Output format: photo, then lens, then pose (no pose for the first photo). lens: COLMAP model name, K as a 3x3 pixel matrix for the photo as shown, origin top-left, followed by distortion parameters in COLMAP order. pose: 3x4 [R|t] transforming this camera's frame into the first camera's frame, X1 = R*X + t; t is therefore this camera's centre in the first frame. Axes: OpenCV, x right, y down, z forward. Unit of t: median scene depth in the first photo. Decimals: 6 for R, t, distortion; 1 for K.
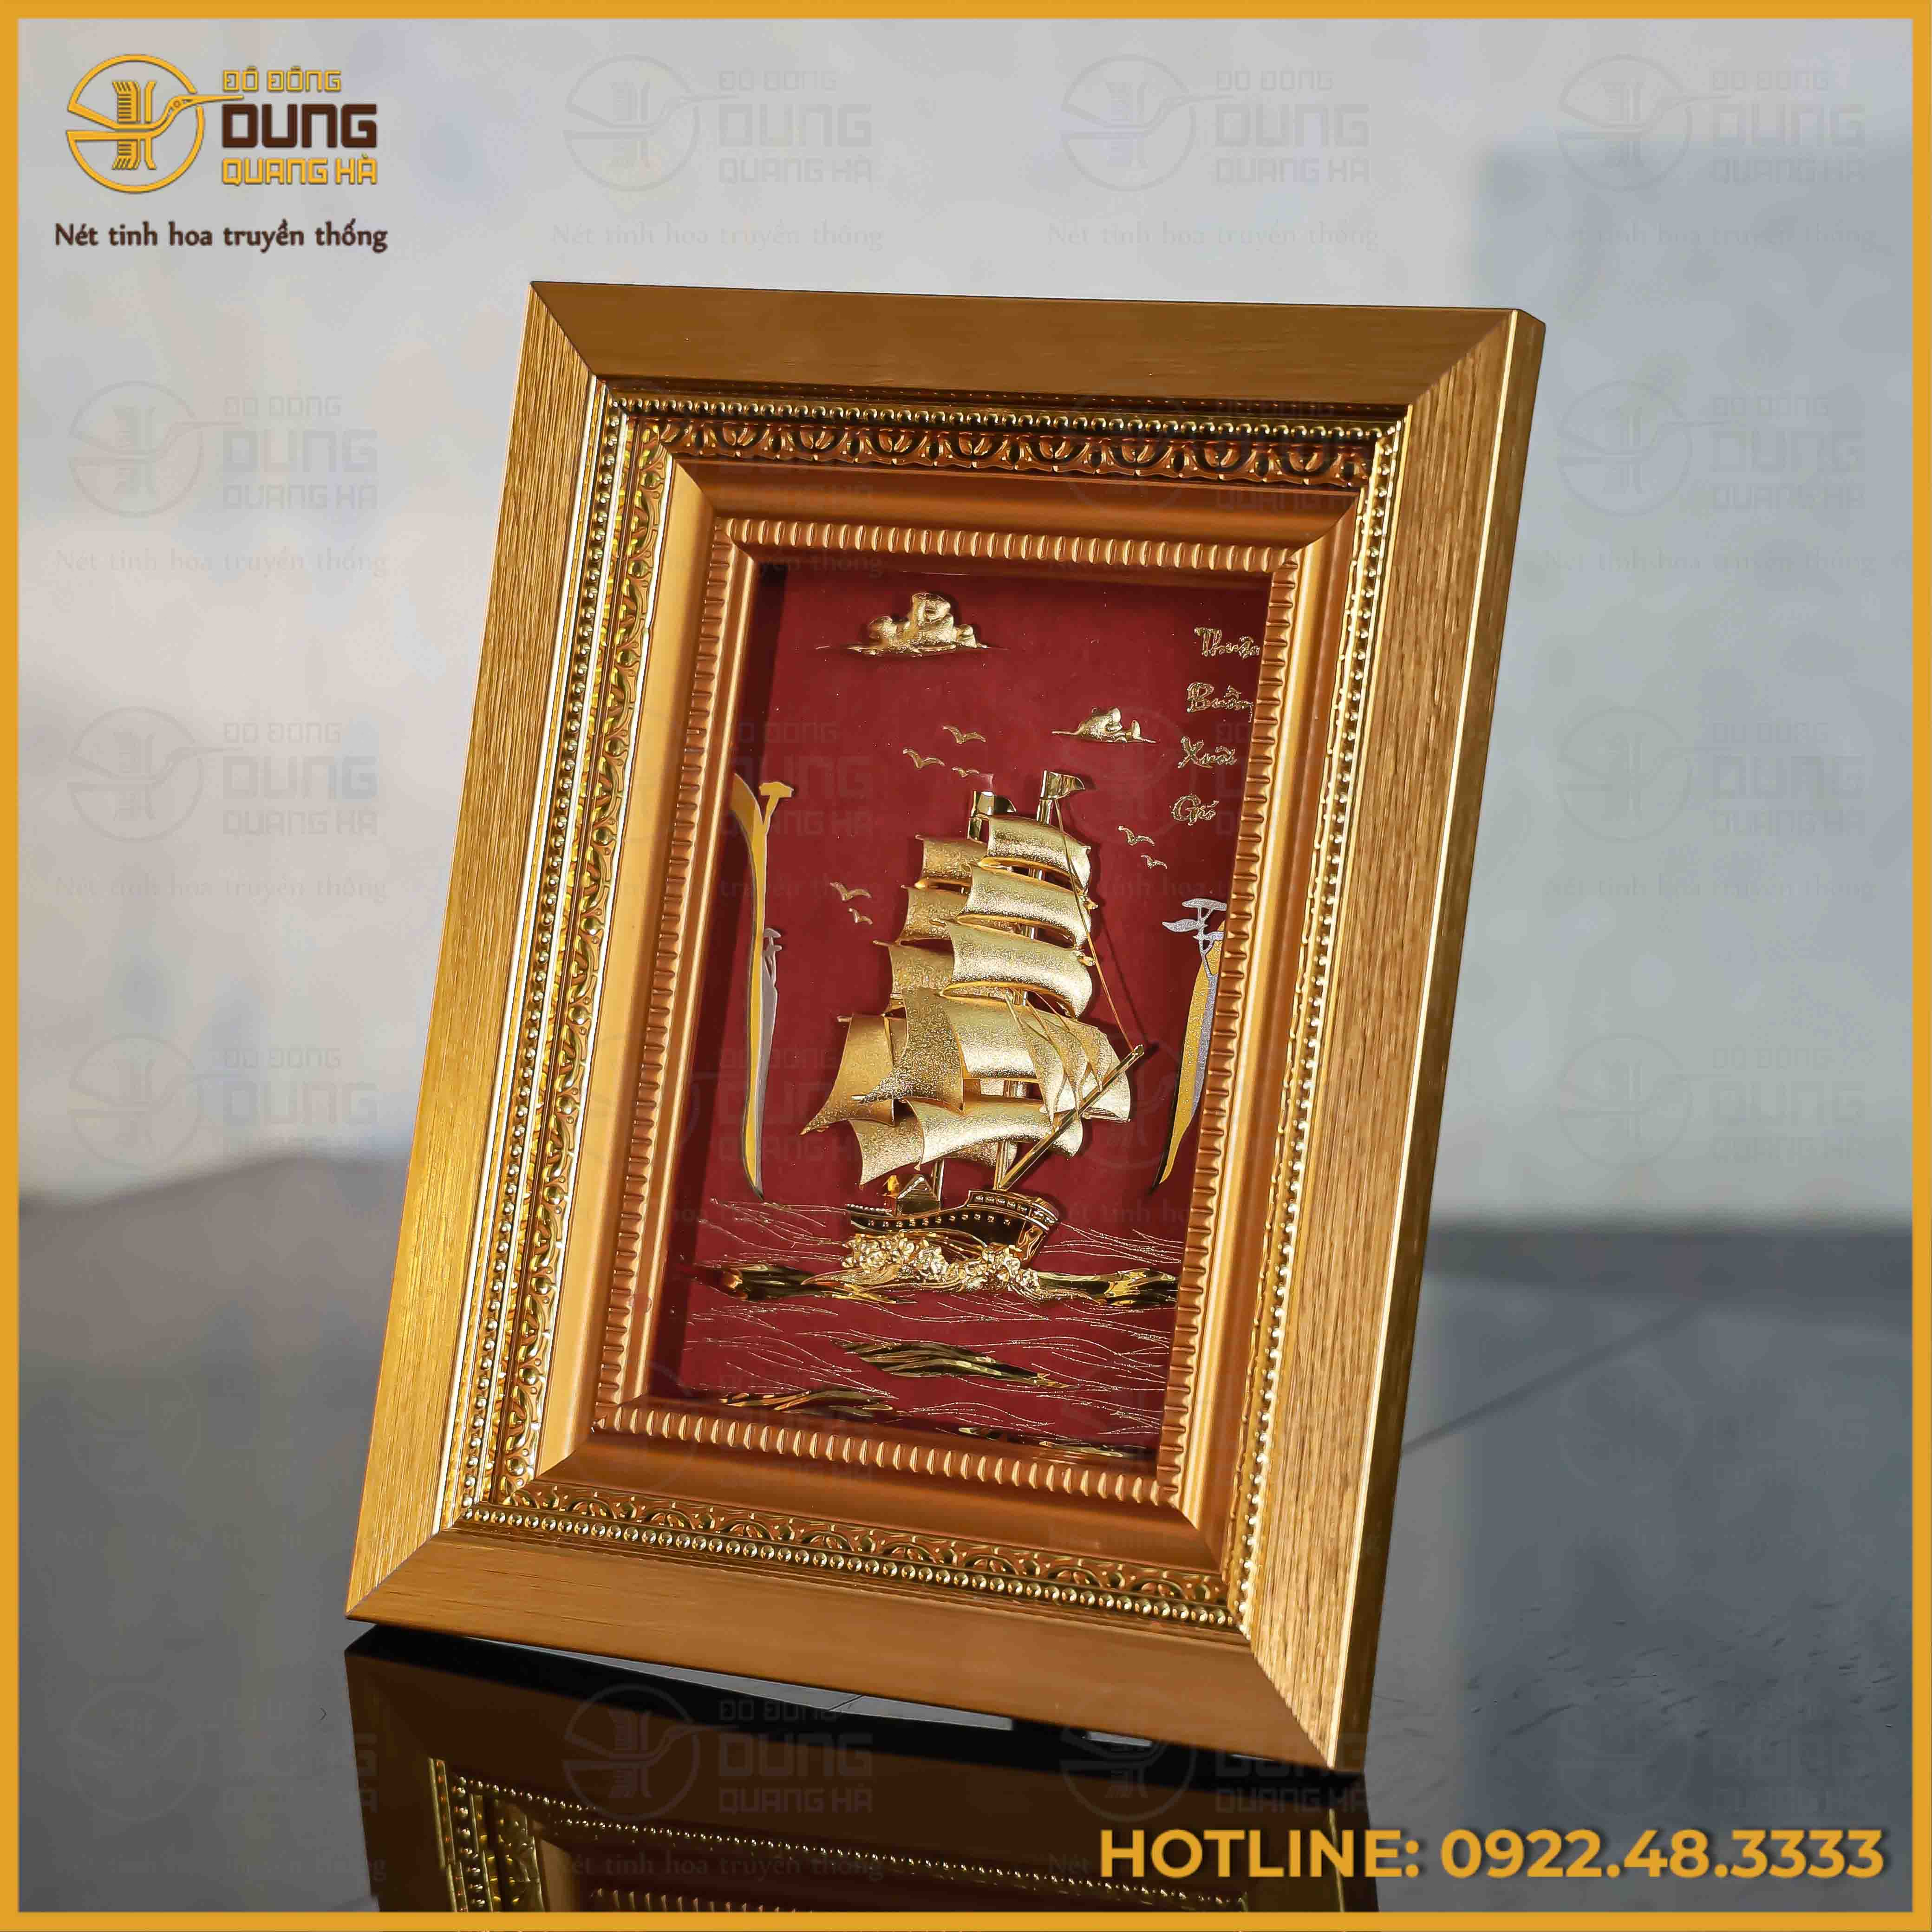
lens RADIAL K [[6235.2, 0, 968.6], [0, 6235.2, 875.9], [0, 0, 1]] dist [0.222599, -1.257639]
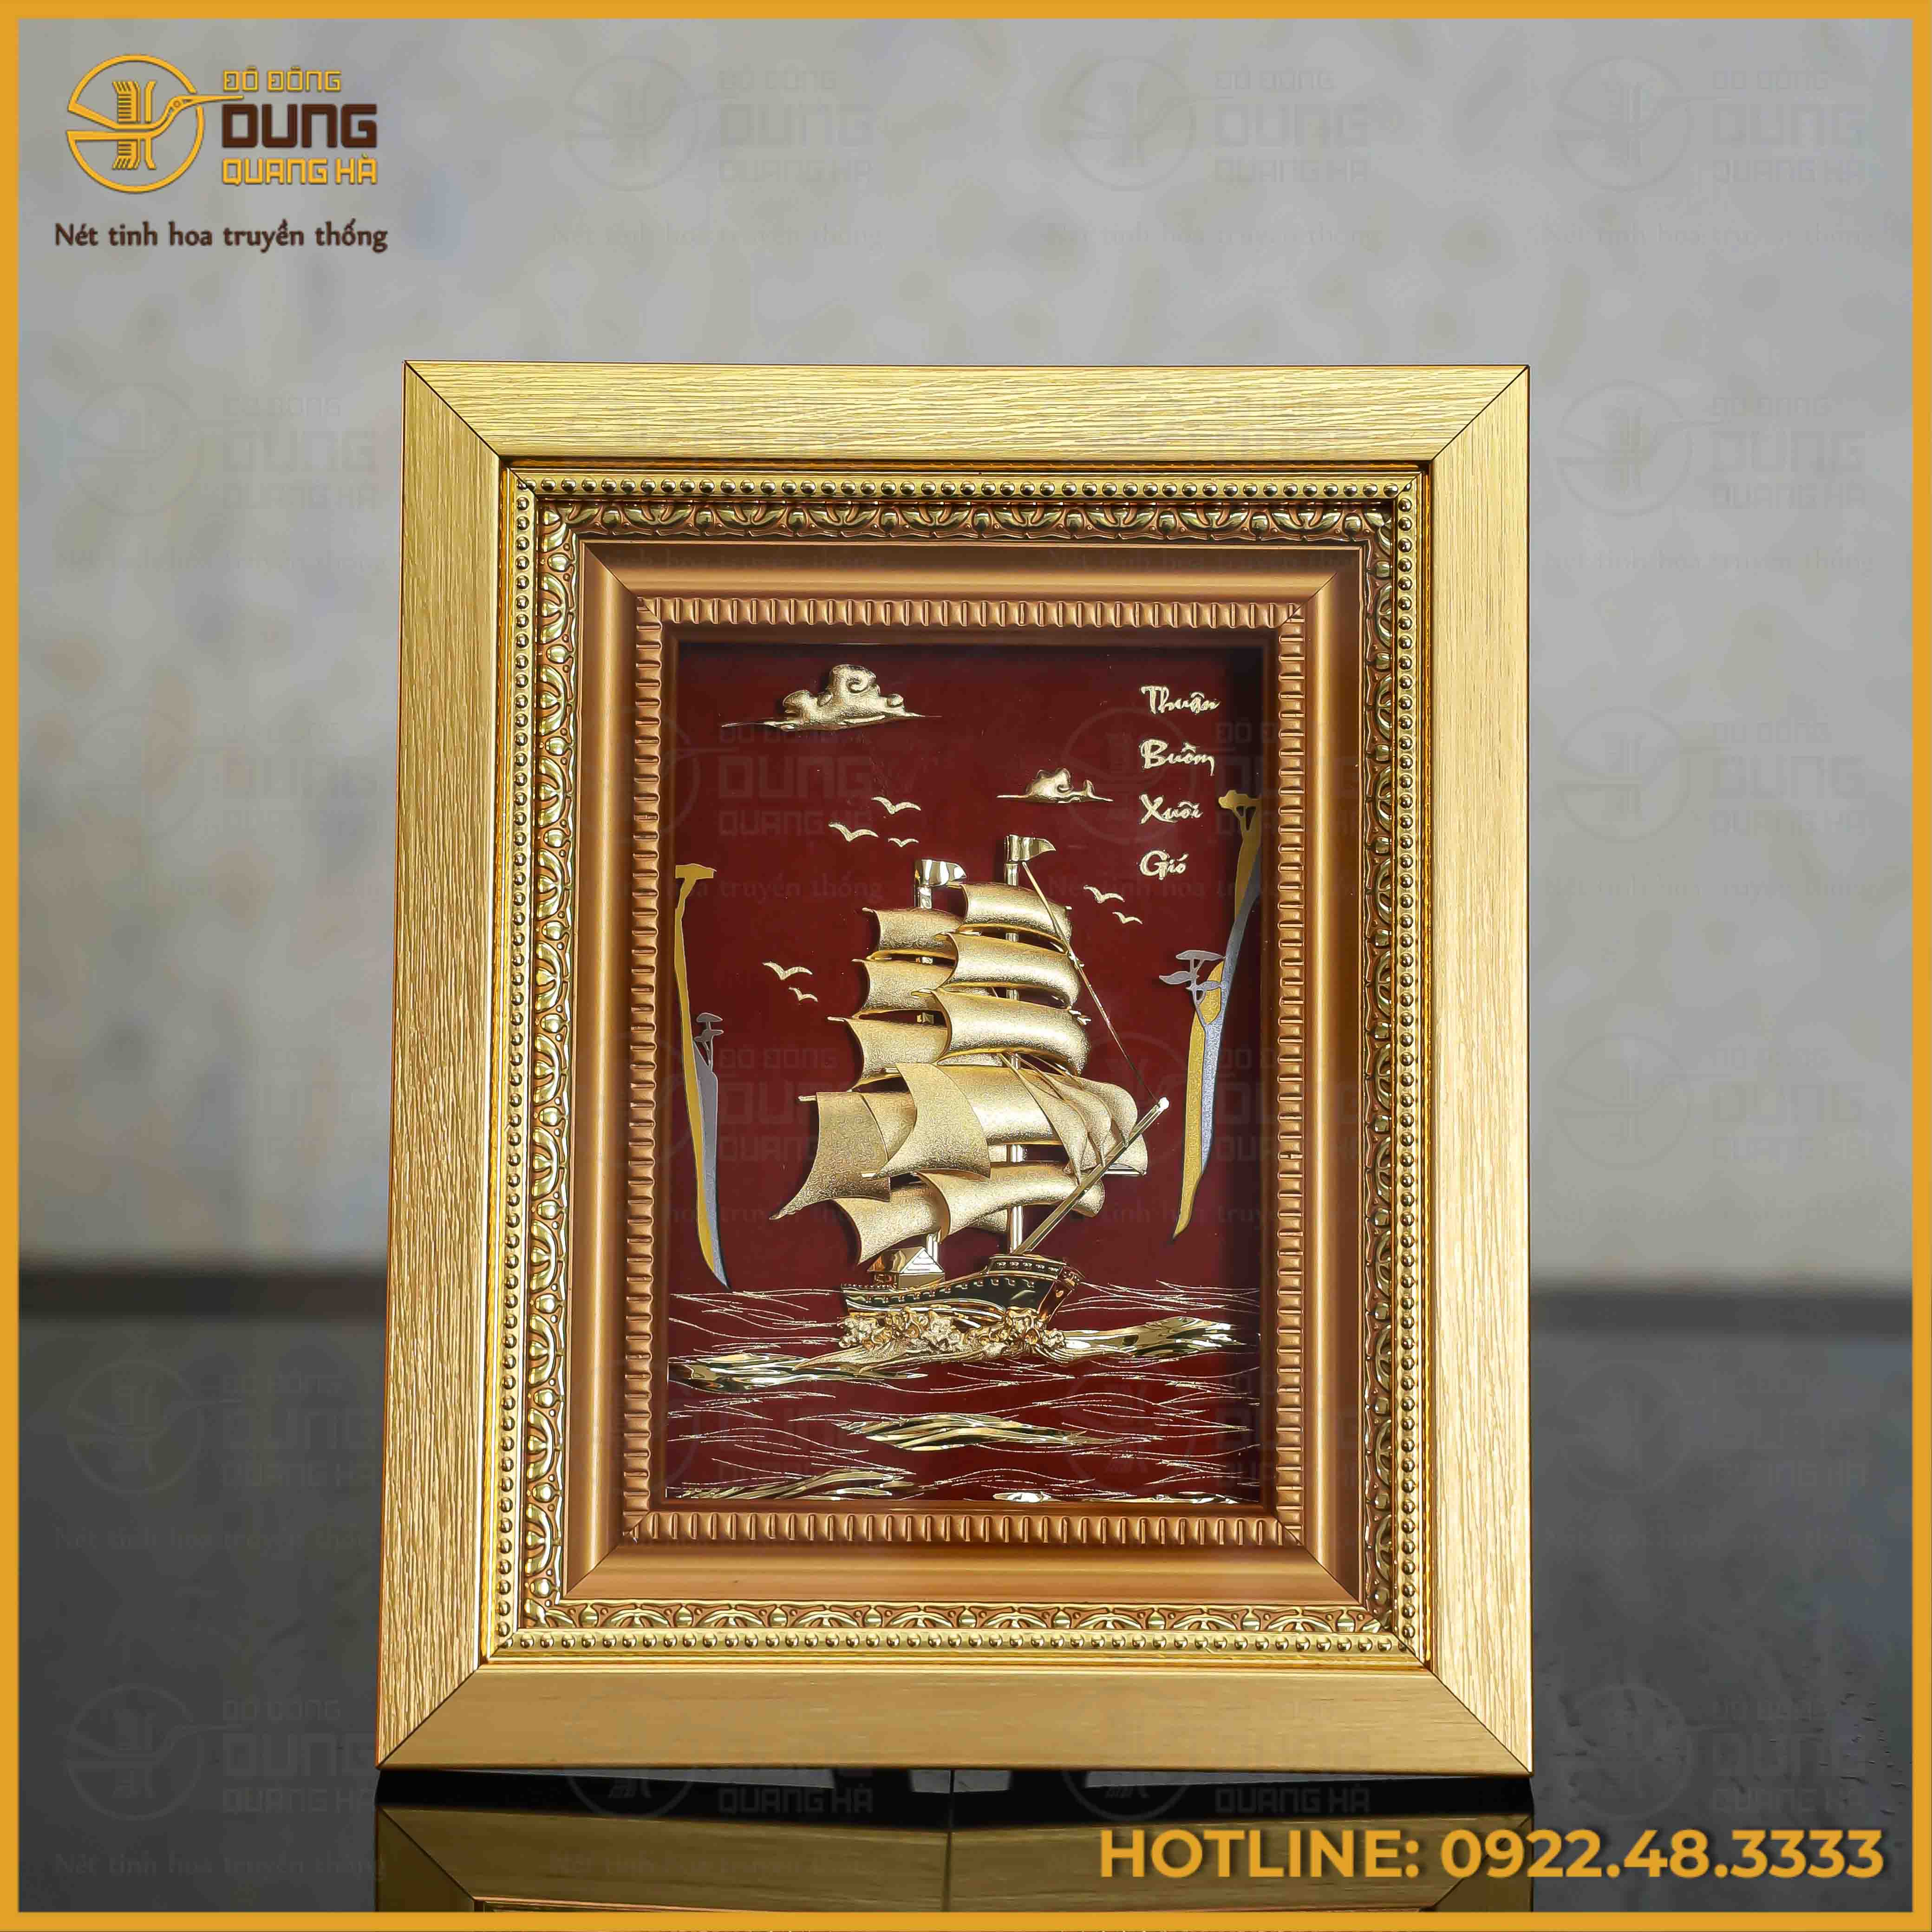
lens RADIAL K [[6235.2, 0, 968.6], [0, 6235.2, 875.9], [0, 0, 1]] dist [0.222599, -1.257639]
pose [[0.863704, -0.057458, 0.500713, -0.497484], [0.063726, 0.997957, 0.004595, -0.015291], [-0.499954, 0.027939, 0.865601, 0.133041]]
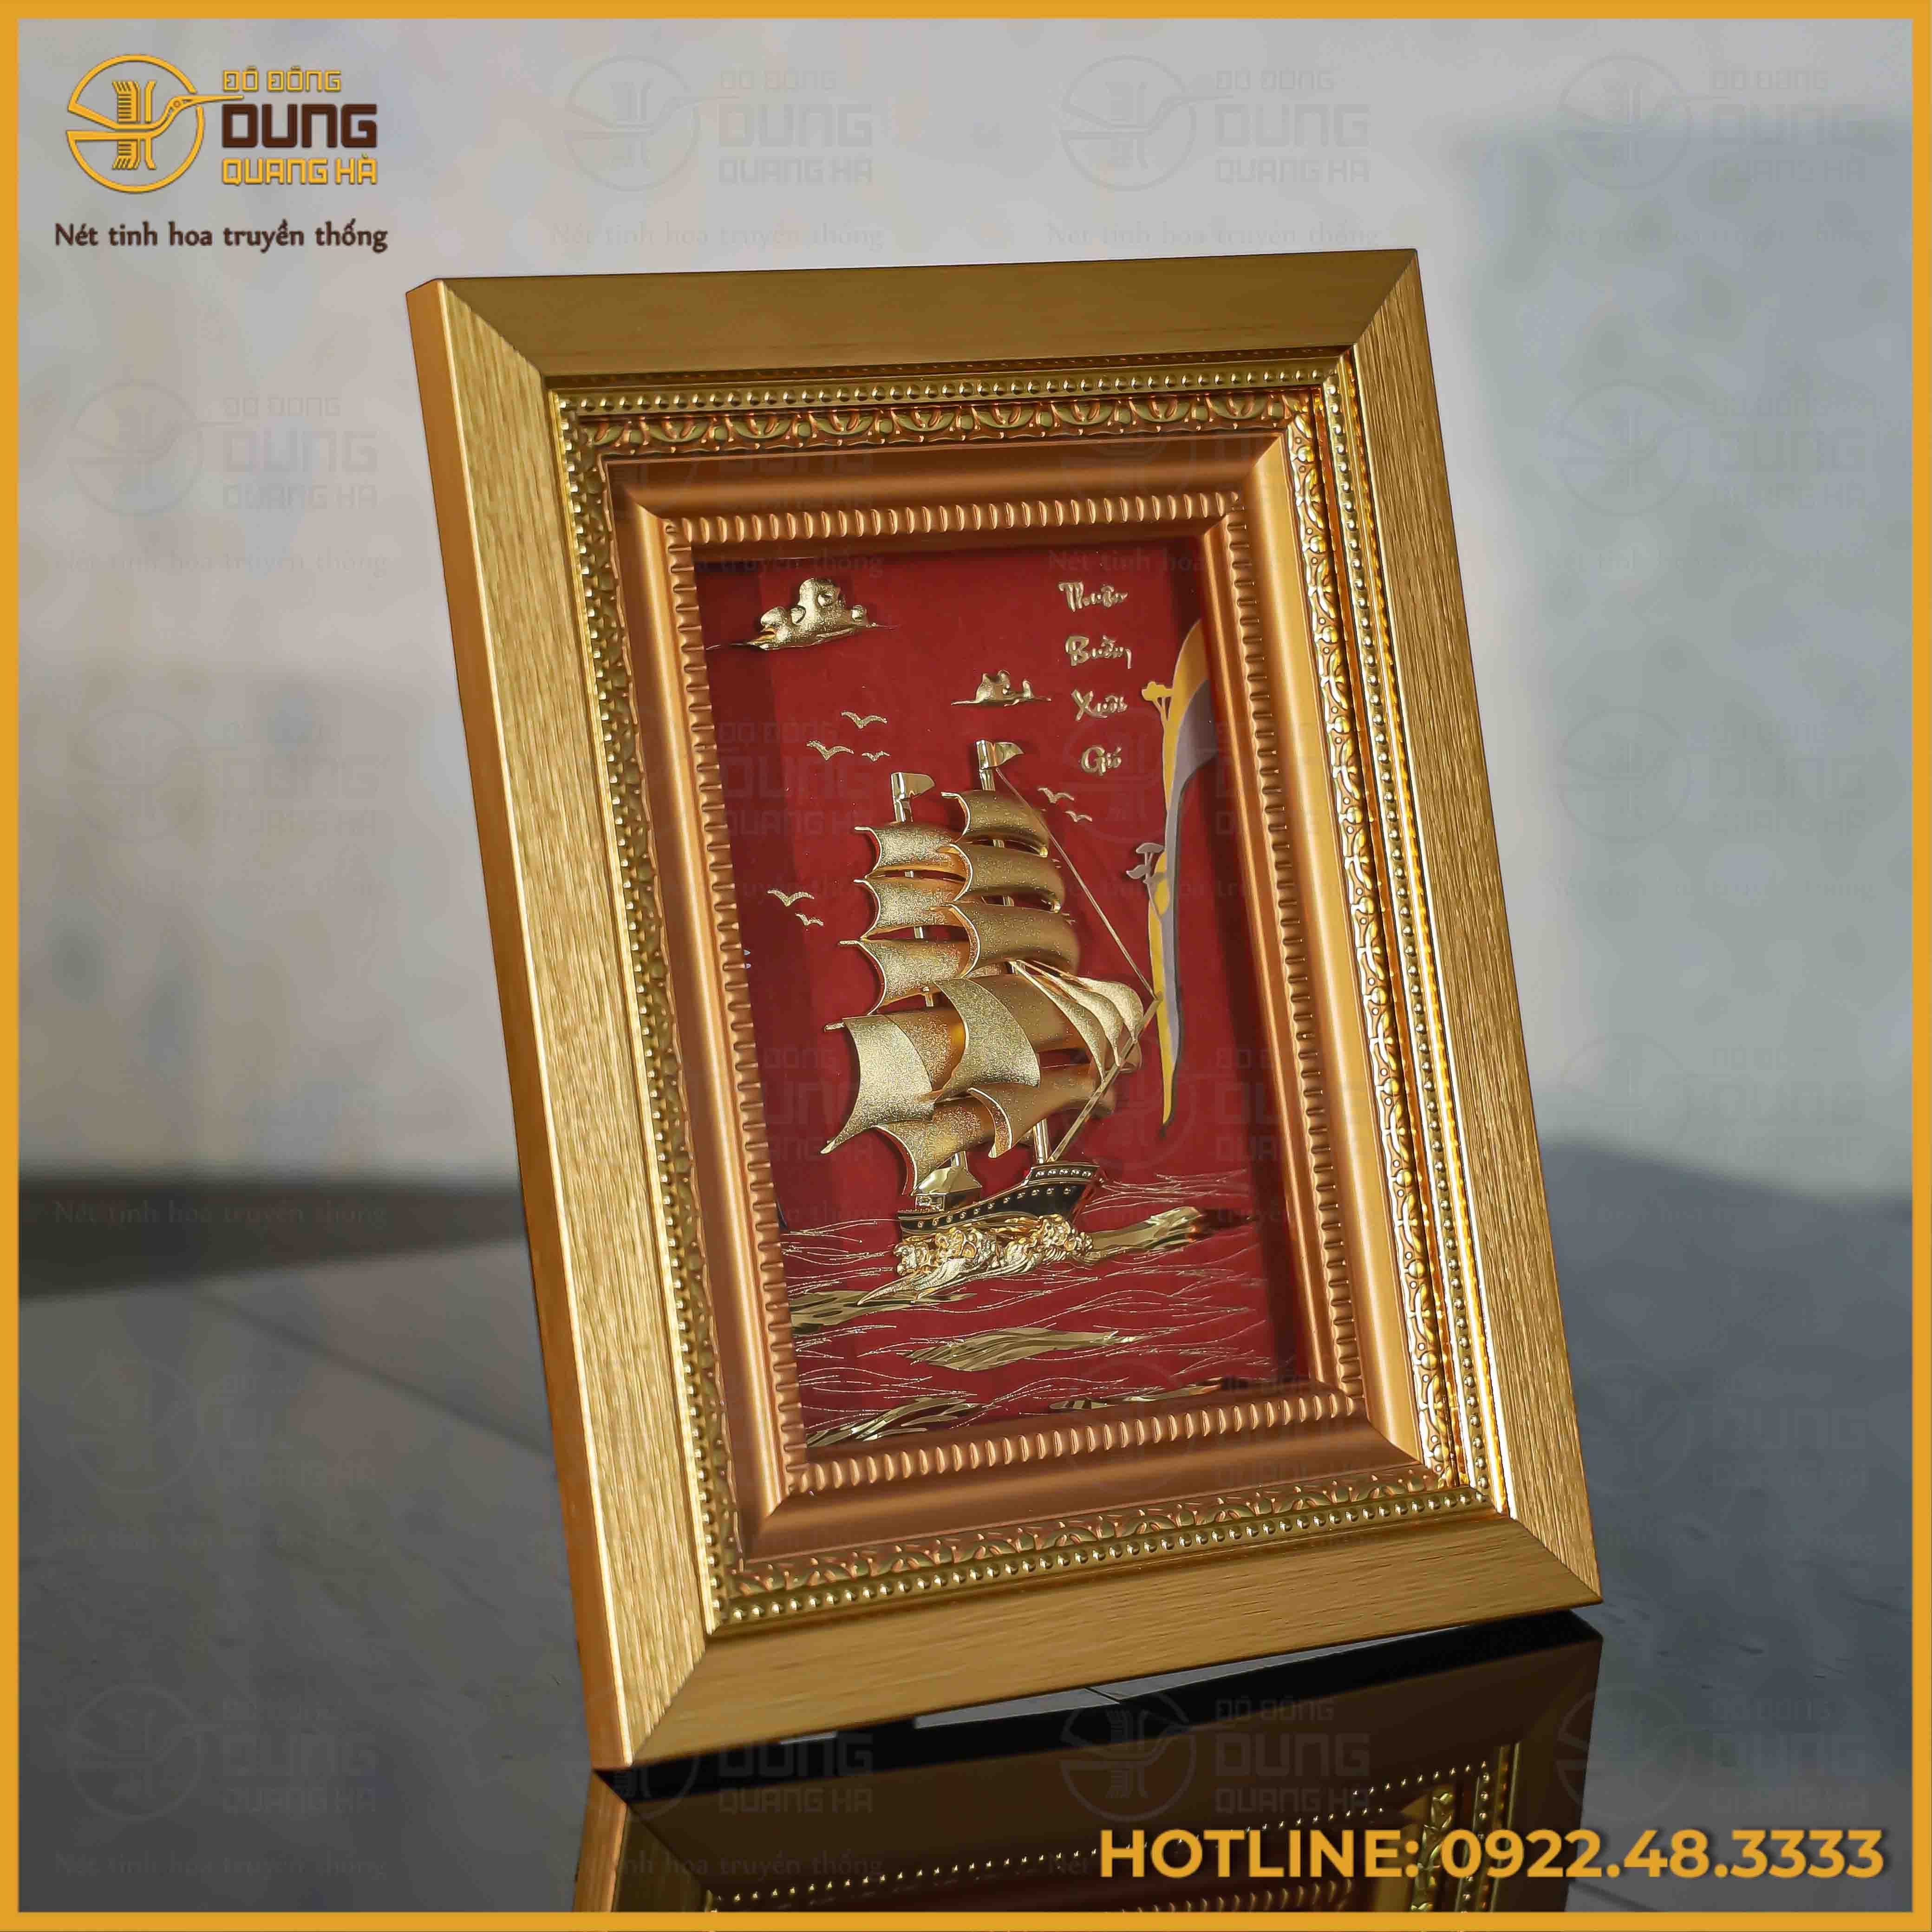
lens RADIAL K [[6235.2, 0, 968.6], [0, 6235.2, 875.9], [0, 0, 1]] dist [0.222599, -1.257639]
pose [[0.493471, -0.130129, 0.859973, -0.844541], [0.124241, 0.989151, 0.078384, -0.073650], [-0.860843, 0.068164, 0.504285, 0.503361]]
